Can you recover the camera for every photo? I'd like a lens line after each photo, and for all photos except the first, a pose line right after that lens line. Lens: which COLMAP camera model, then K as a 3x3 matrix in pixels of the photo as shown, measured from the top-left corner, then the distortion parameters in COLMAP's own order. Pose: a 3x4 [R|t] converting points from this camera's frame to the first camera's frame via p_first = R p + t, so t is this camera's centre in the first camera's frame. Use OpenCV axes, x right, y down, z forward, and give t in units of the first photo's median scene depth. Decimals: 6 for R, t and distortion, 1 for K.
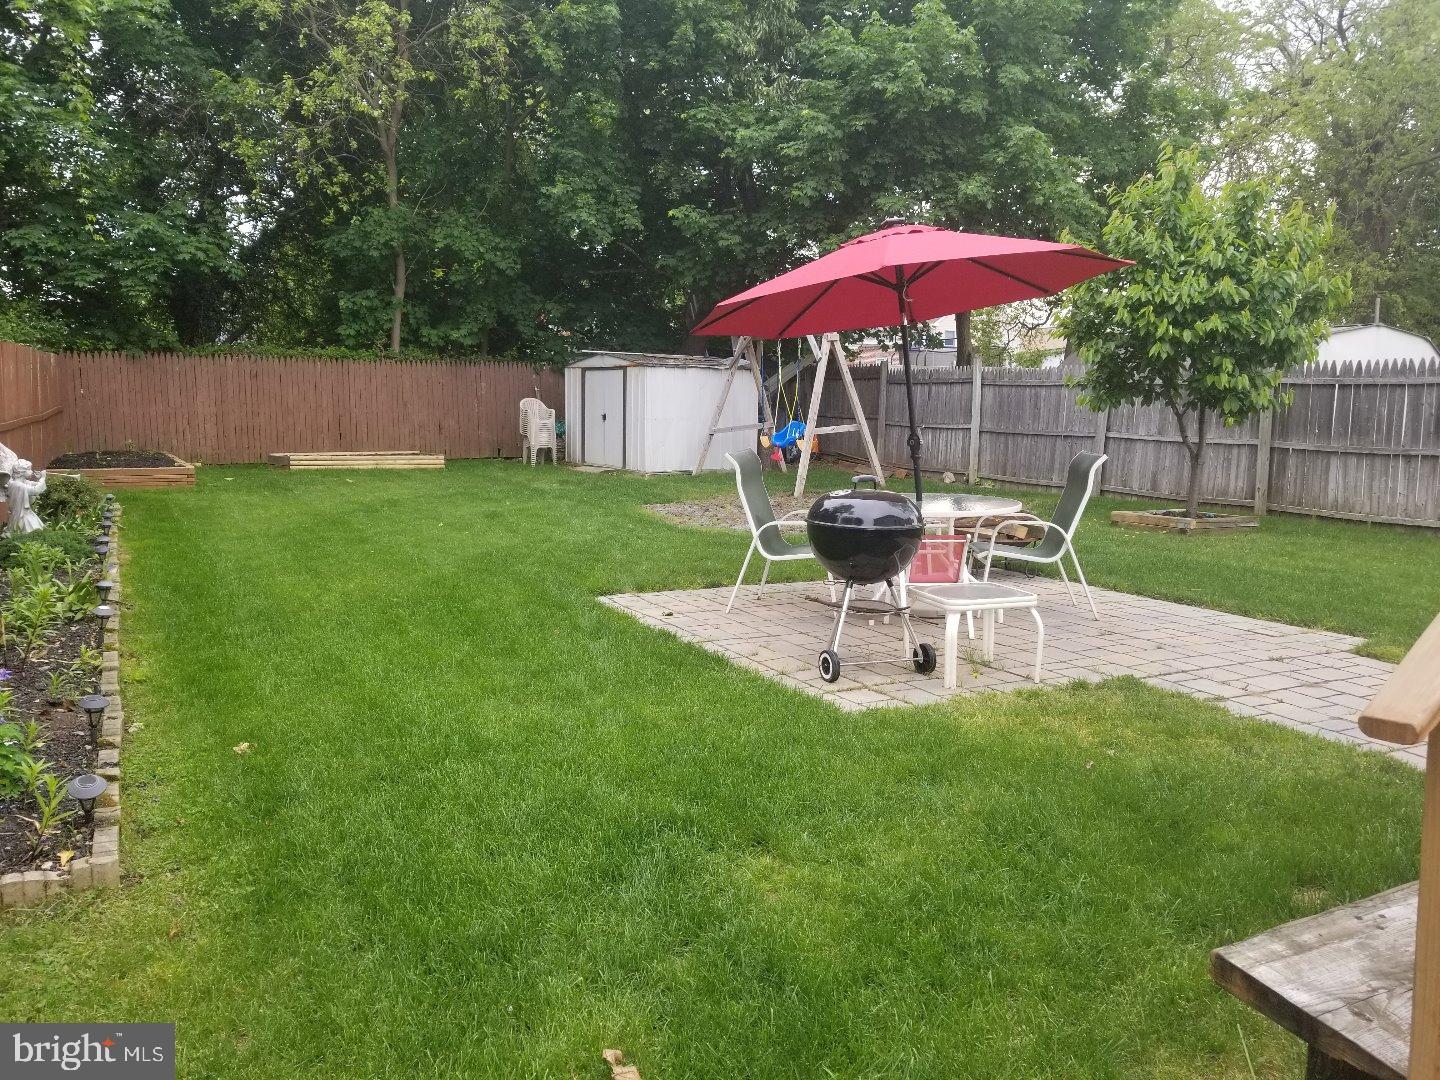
lens RADIAL K [[1095.5, 0, 720.0], [0, 1095.5, 540.0], [0, 0, 1]] dist [0.007865, 0.002961]
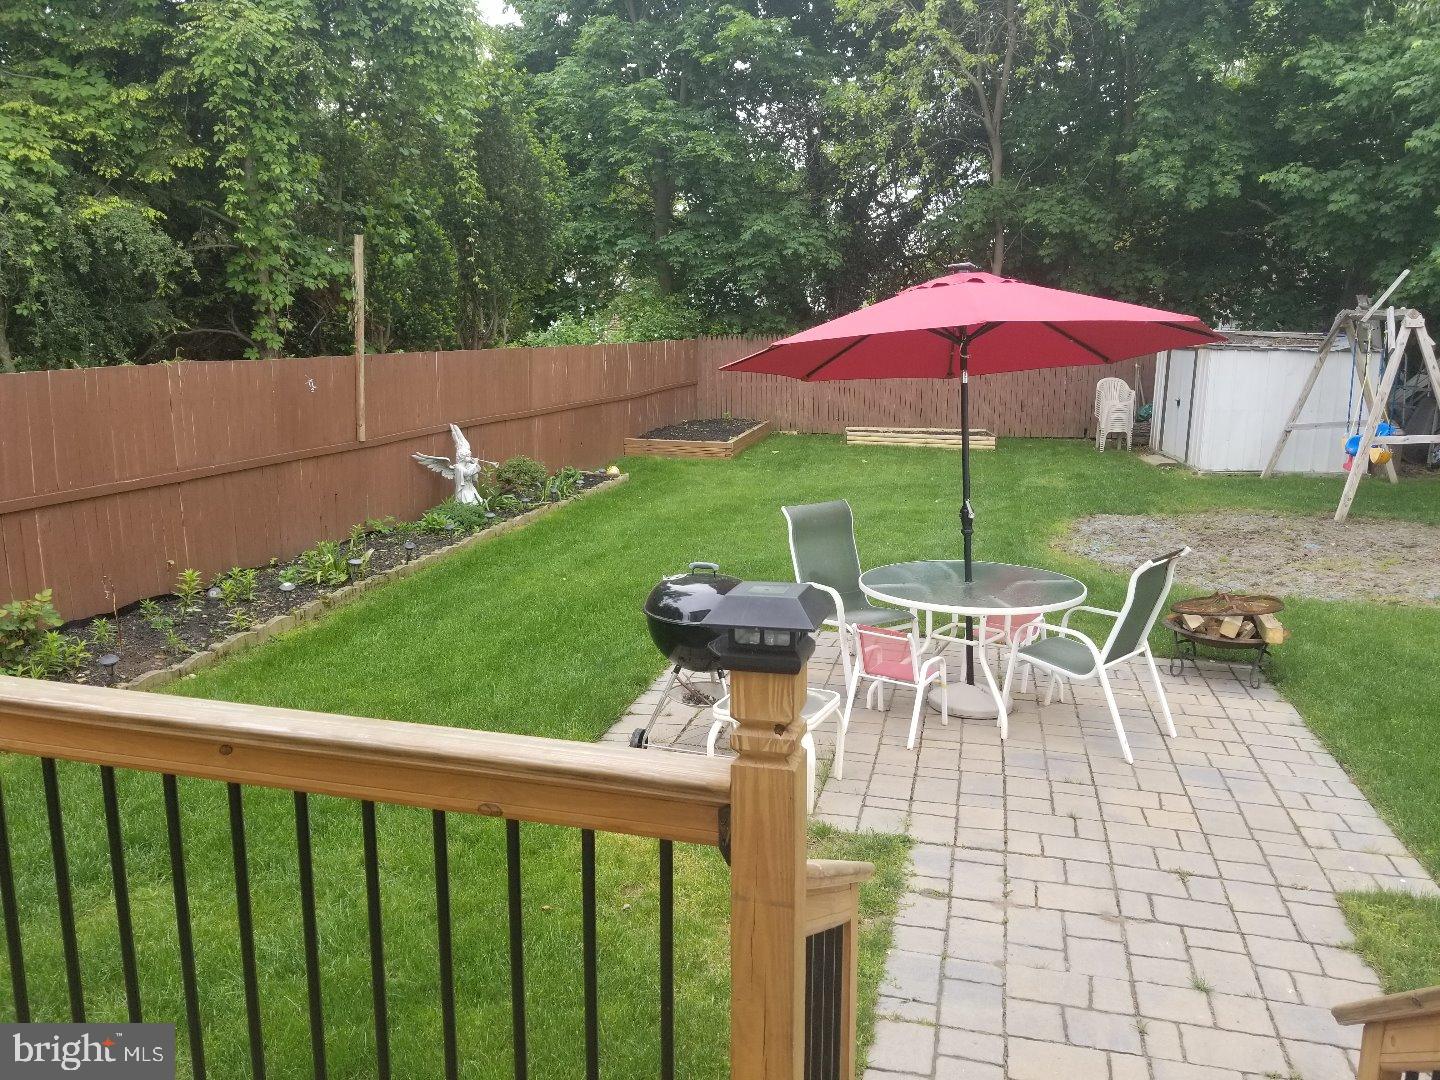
lens RADIAL K [[1098.9, 0, 720.0], [0, 1098.9, 540.0], [0, 0, 1]] dist [0.001964, -0.085085]
pose [[0.773773, 0.115028, -0.622931, 0.189323], [-0.084792, 0.993333, 0.078101, -0.040507], [0.627762, -0.007613, 0.778368, 0.059614]]
